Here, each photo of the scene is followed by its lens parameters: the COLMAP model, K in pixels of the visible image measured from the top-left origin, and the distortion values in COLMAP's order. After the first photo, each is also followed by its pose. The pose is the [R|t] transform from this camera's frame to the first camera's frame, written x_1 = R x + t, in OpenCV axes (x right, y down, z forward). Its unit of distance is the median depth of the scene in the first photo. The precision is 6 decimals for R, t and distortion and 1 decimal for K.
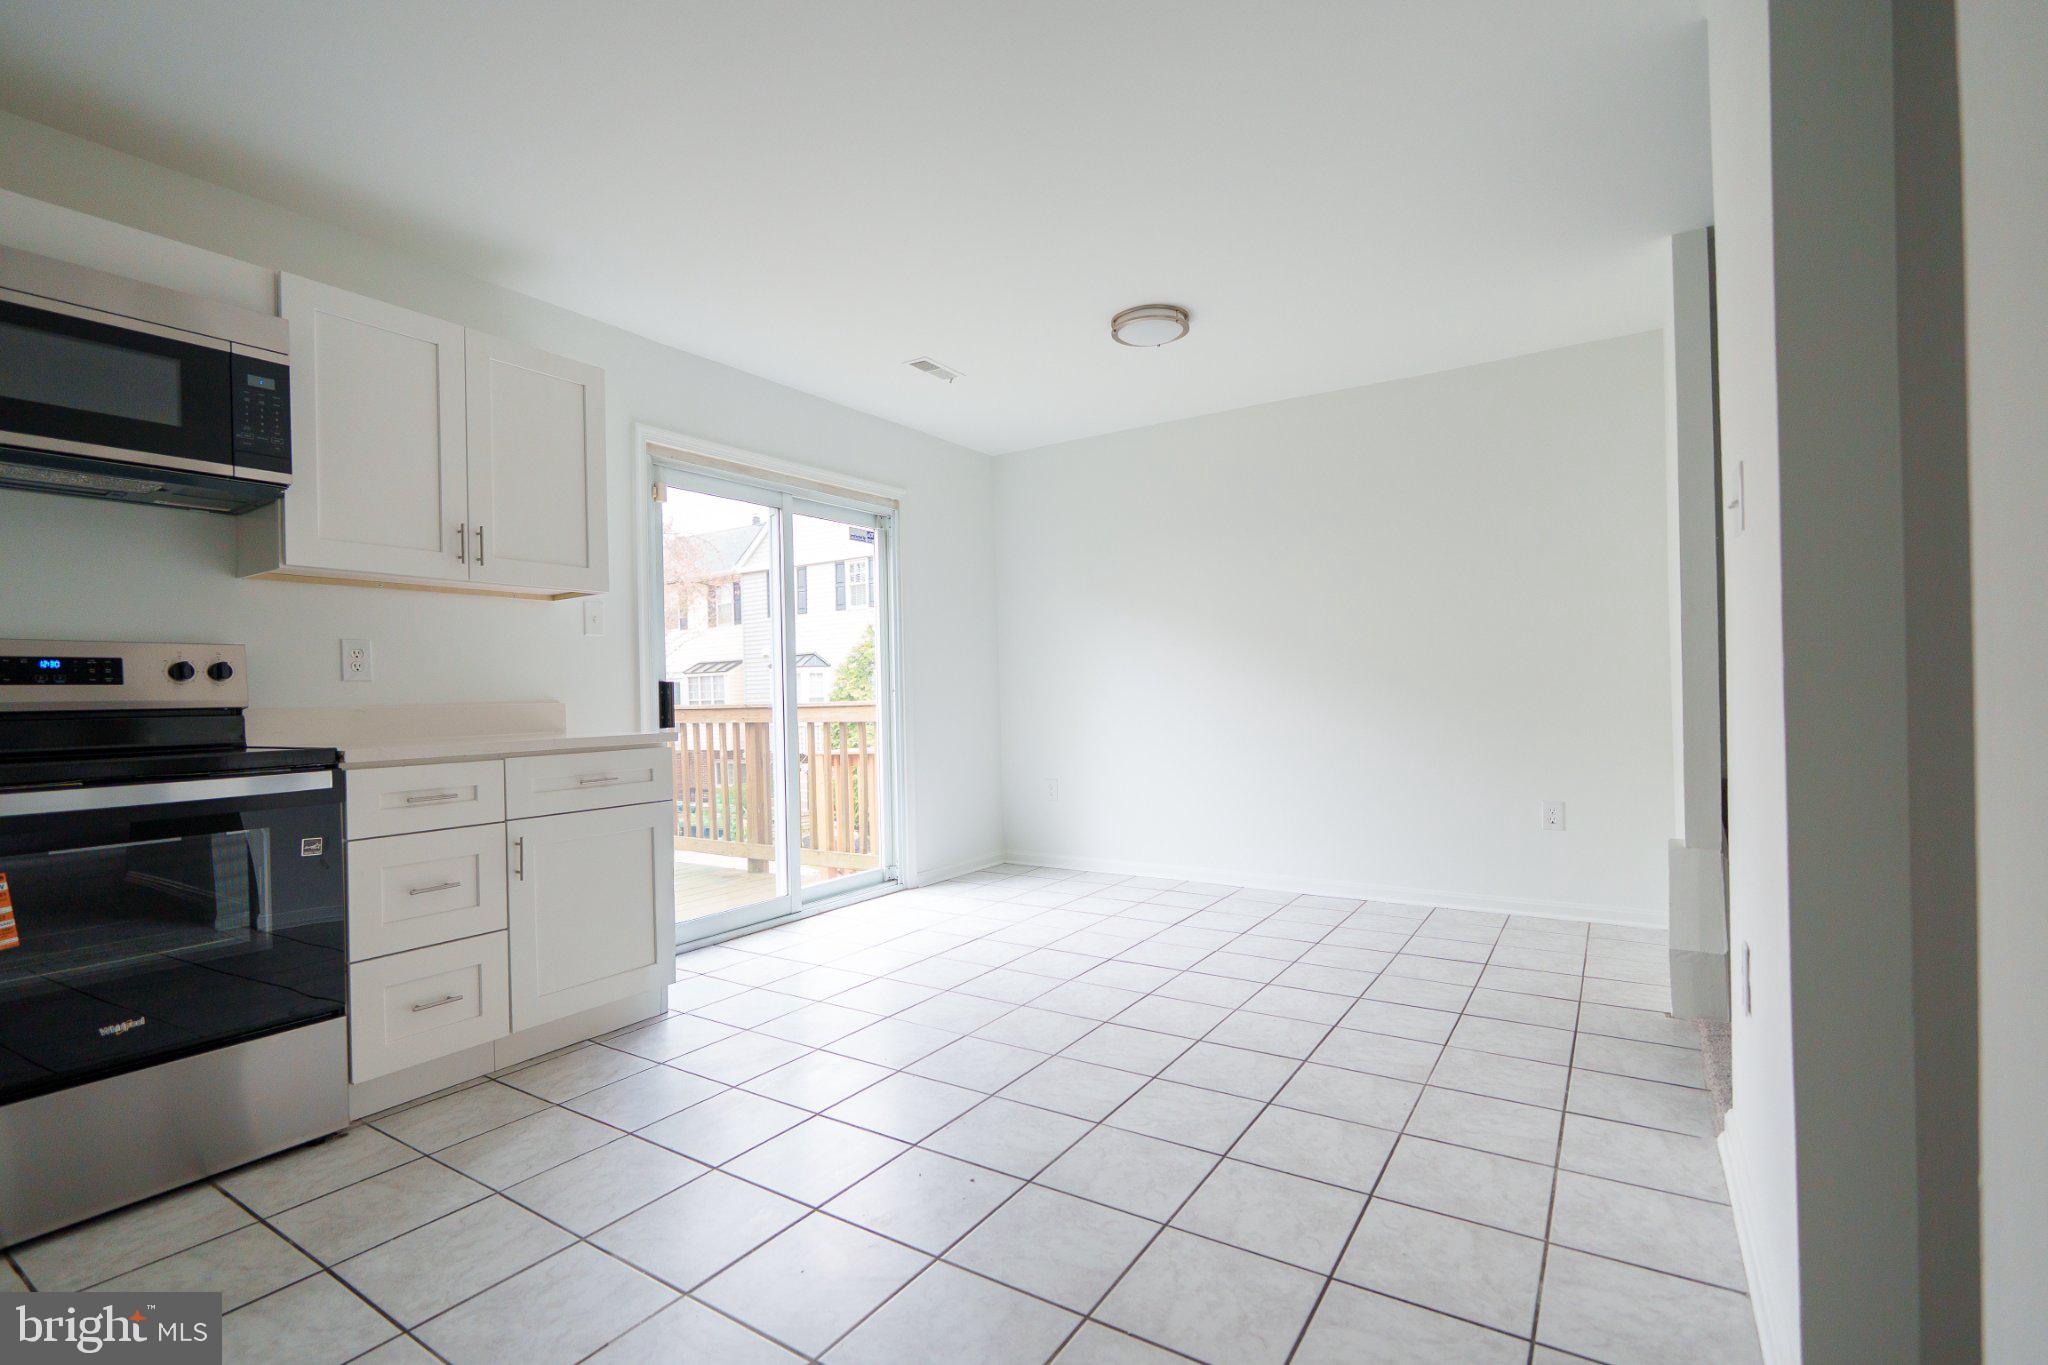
lens RADIAL K [[938.6, 0, 980.5], [0, 938.6, 697.6], [0, 0, 1]] dist [-0.010093, 0.002986]
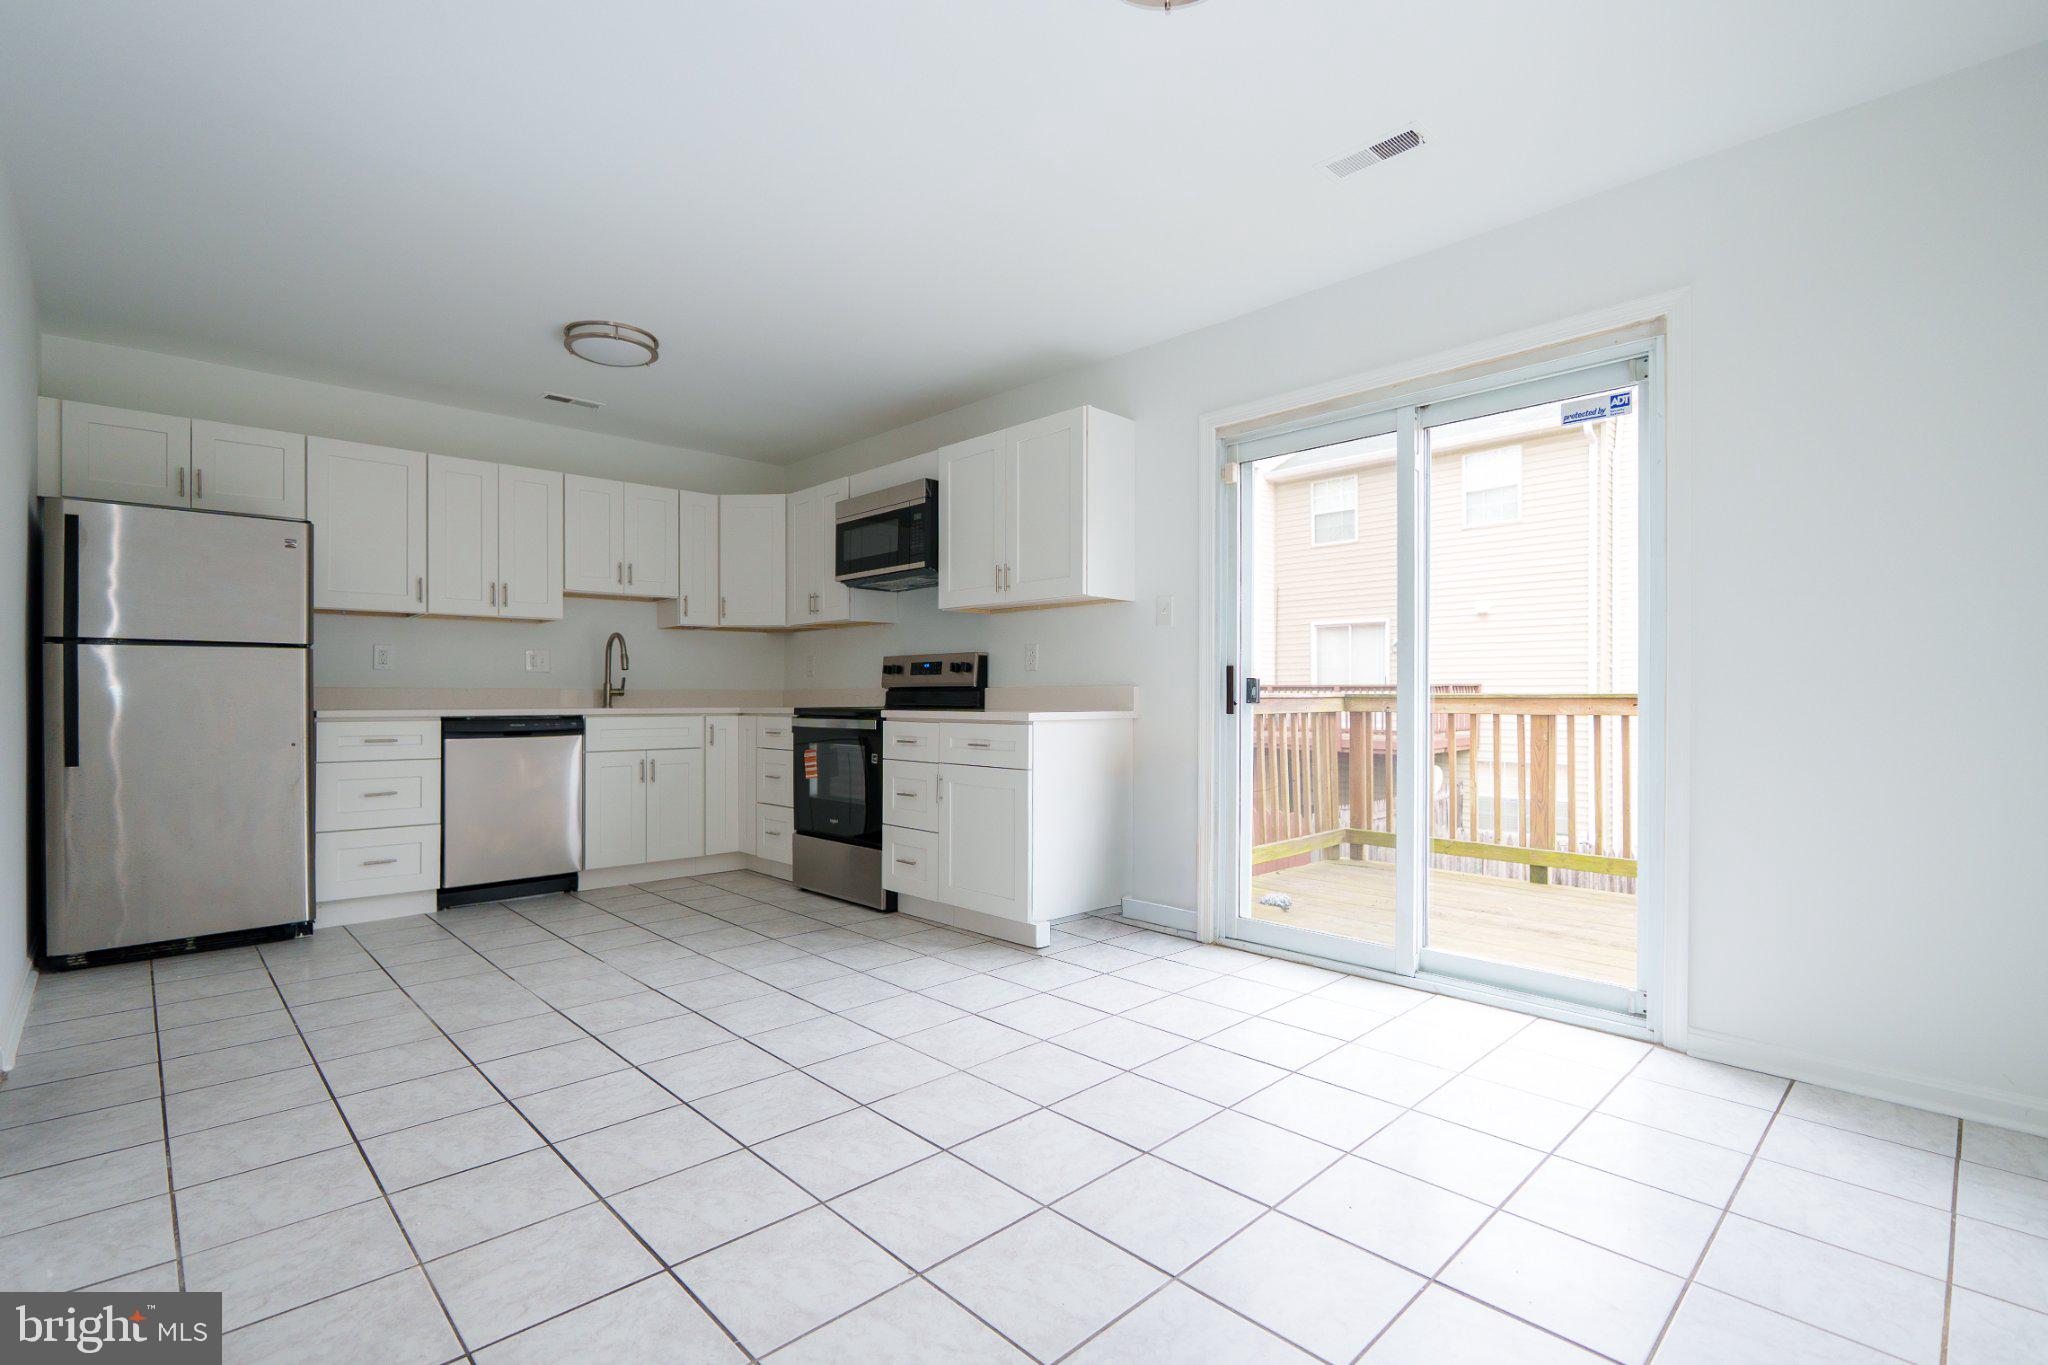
lens RADIAL K [[938.6, 0, 1041.1], [0, 938.6, 687.7], [0, 0, 1]] dist [-0.010093, 0.002986]
pose [[-0.188179, 0.016523, -0.981996, 0.818333], [0.003494, 0.999863, 0.016154, -0.013685], [0.982128, -0.000392, -0.188211, 1.222168]]
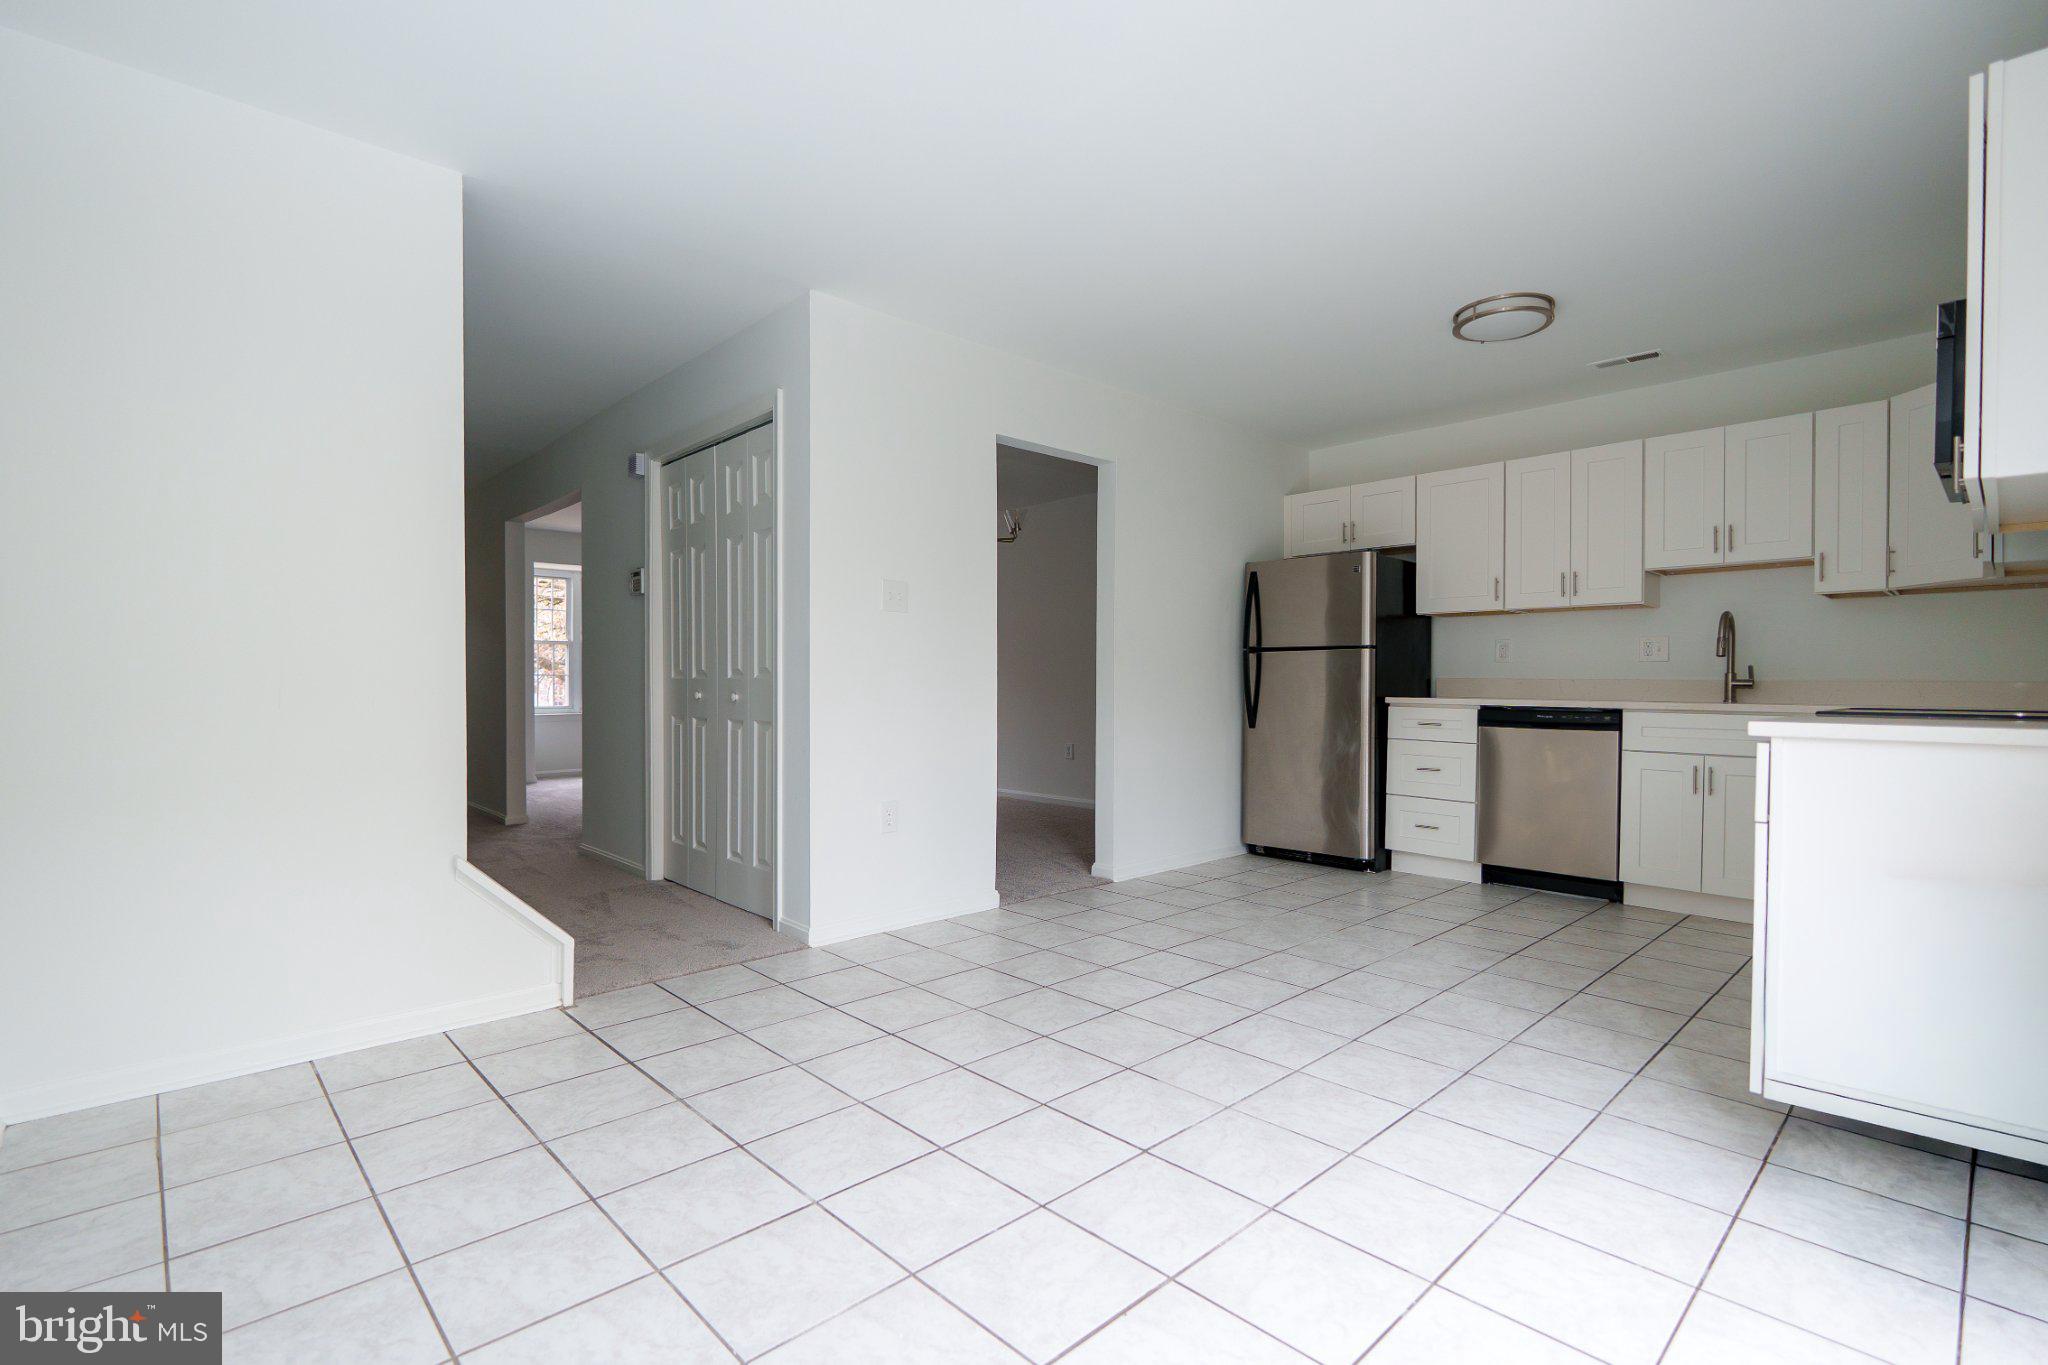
lens RADIAL K [[938.6, 0, 988.1], [0, 938.6, 695.6], [0, 0, 1]] dist [-0.010093, 0.002986]
pose [[-0.977209, 0.015702, 0.211700, 0.070100], [0.018773, 0.999746, 0.012500, -0.001259], [-0.211450, 0.016189, -0.977255, 1.741163]]
